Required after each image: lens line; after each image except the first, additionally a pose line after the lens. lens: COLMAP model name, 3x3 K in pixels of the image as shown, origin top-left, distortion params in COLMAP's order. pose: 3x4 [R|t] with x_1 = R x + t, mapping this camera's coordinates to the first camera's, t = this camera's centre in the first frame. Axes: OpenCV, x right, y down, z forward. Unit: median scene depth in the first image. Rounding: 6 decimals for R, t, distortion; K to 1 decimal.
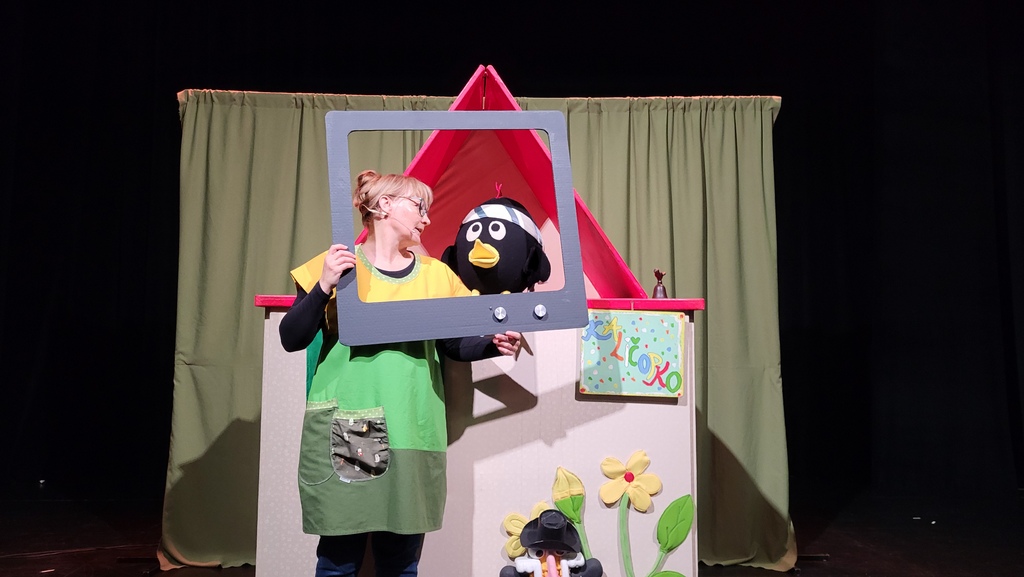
lens RADIAL K [[778.0, 0, 512.0], [0, 778.0, 288.5], [0, 0, 1]] dist [-0.000598, 0.000236]
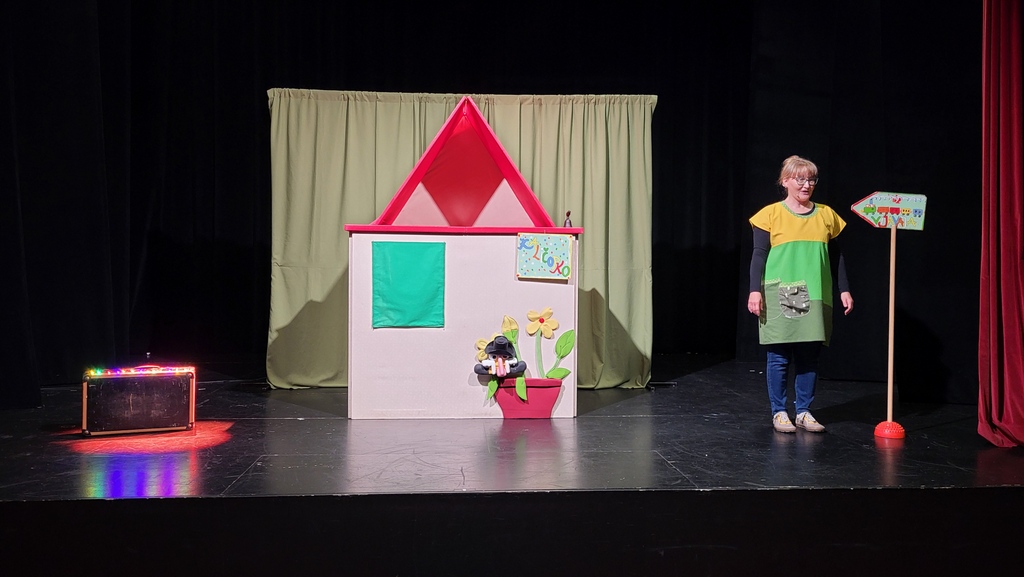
lens RADIAL K [[778.0, 0, 512.0], [0, 778.0, 288.5], [0, 0, 1]] dist [-0.000598, 0.000236]
pose [[0.999735, 0.002689, 0.022859, 0.032752], [-0.005004, 0.994790, 0.101821, -0.031037], [-0.022466, -0.101908, 0.994540, -0.888513]]
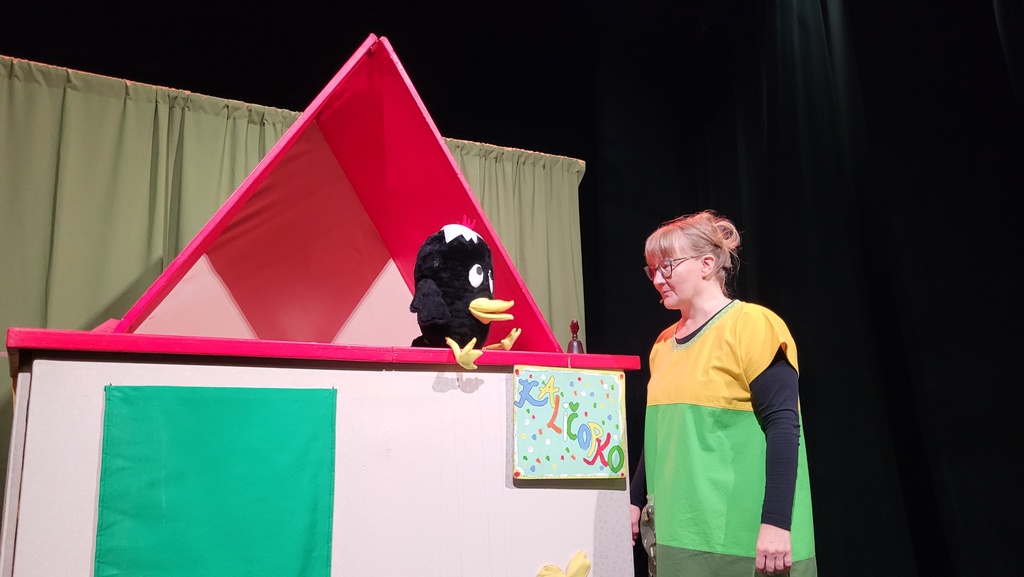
lens RADIAL K [[771.5, 0, 512.0], [0, 771.5, 288.5], [0, 0, 1]] dist [0.003319, 0.002590]
pose [[0.880695, 0.066947, 0.468929, -0.267978], [-0.010688, 0.992519, -0.121624, 0.043860], [-0.473564, 0.102102, 0.874822, 0.338289]]
